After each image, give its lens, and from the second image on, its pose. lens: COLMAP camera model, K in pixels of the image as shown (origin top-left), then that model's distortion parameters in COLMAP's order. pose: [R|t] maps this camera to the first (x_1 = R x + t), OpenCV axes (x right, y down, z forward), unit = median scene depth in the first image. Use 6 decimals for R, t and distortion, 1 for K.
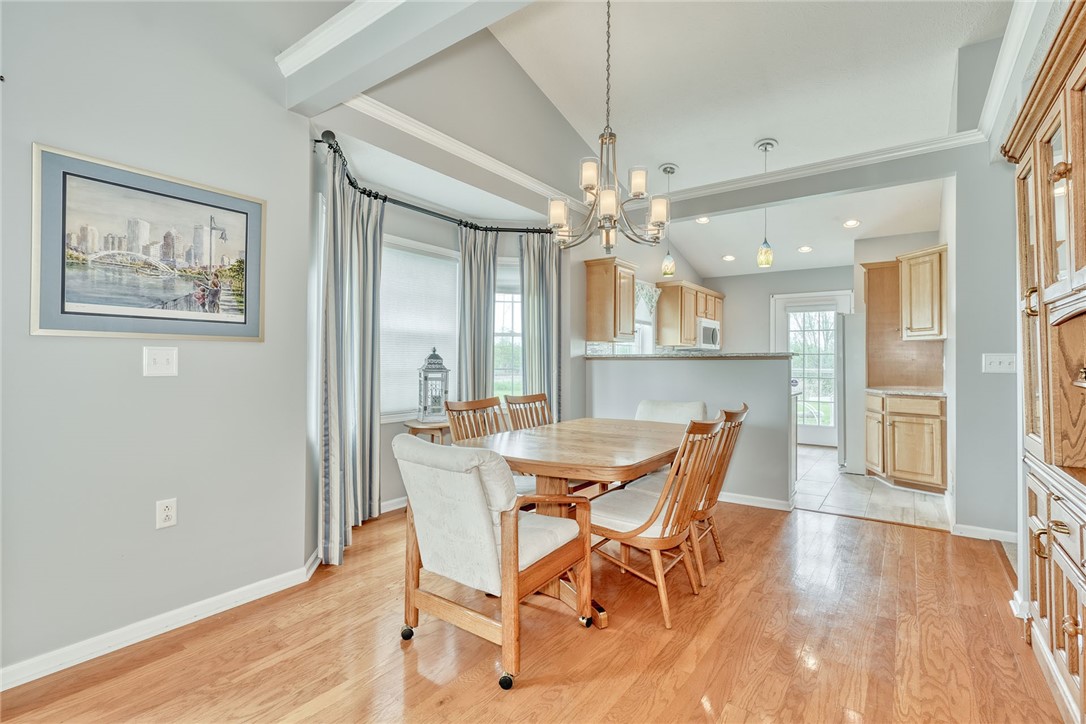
lens RADIAL K [[499.6, 0, 543.0], [0, 499.6, 362.0], [0, 0, 1]] dist [-0.013707, 0.010824]
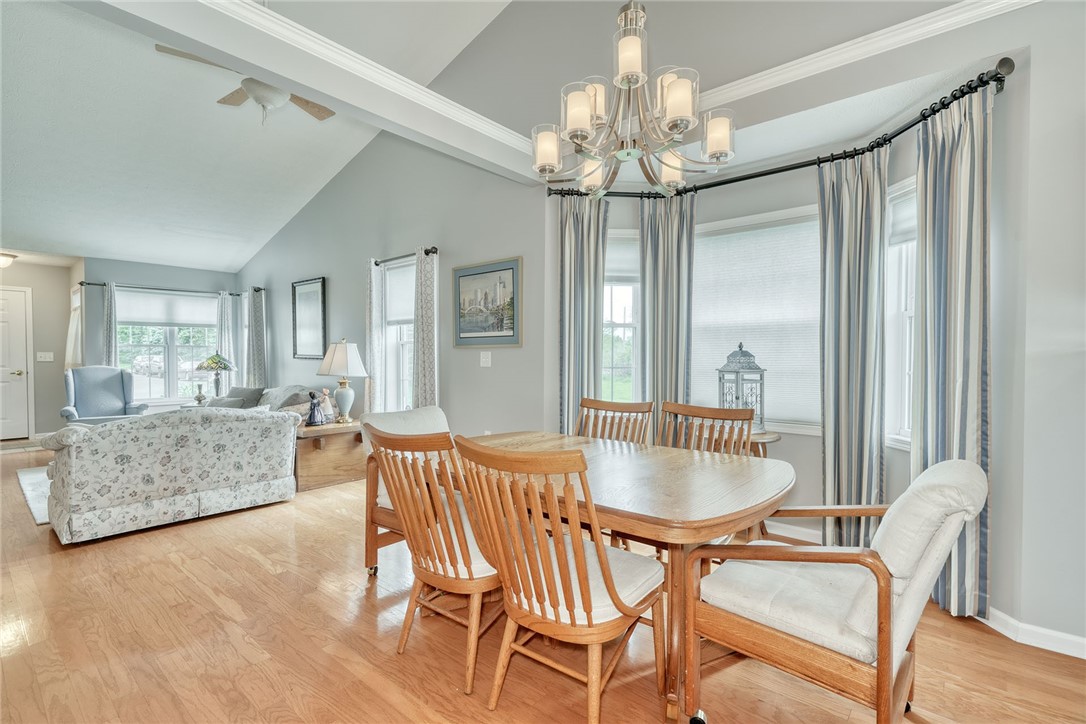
lens RADIAL K [[505.5, 0, 535.0], [0, 505.5, 363.8], [0, 0, 1]] dist [-0.001397, -0.000243]
pose [[-0.072093, 0.006592, -0.997376, 1.071946], [-0.001716, 0.999976, 0.006733, 0.002156], [0.997396, 0.002197, -0.072080, 1.221058]]
